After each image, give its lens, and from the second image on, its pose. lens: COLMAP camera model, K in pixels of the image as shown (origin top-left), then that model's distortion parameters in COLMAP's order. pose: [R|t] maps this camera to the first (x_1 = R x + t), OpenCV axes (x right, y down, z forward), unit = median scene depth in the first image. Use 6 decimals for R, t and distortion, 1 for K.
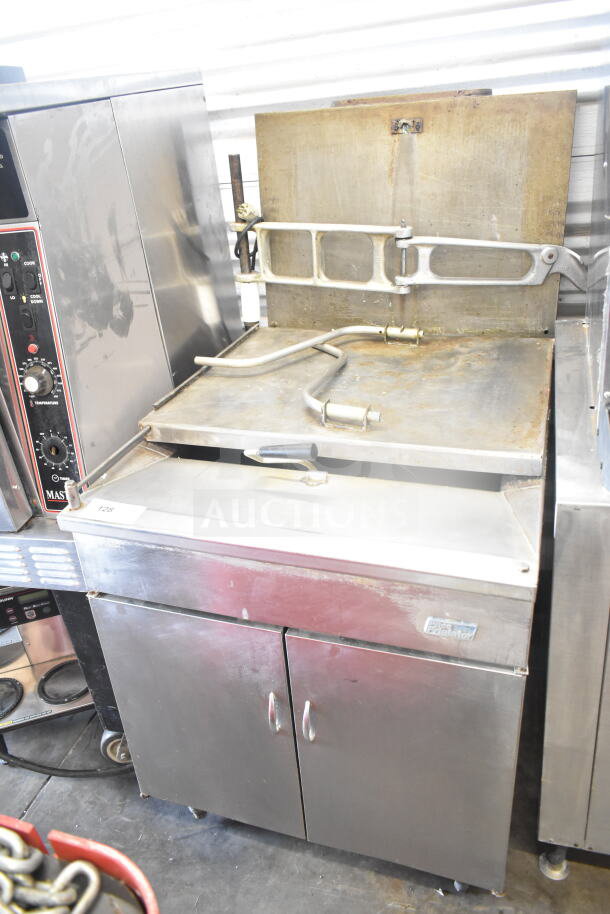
lens RADIAL K [[715.2, 0, 305.0], [0, 715.2, 457.0], [0, 0, 1]] dist [0.001096, -0.000699]
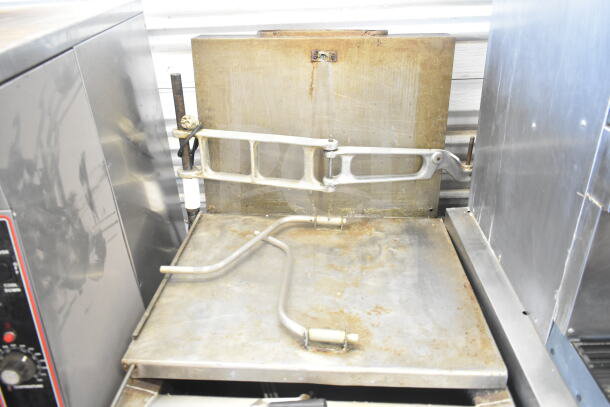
lens RADIAL K [[470.2, 0, 305.0], [0, 470.2, 203.5], [0, 0, 1]] dist [0.000560, -0.005619]
pose [[0.960363, -0.069421, 0.269970, -0.124776], [0.073183, 0.997311, -0.003882, -0.210663], [-0.268975, 0.023485, 0.962861, 0.238715]]
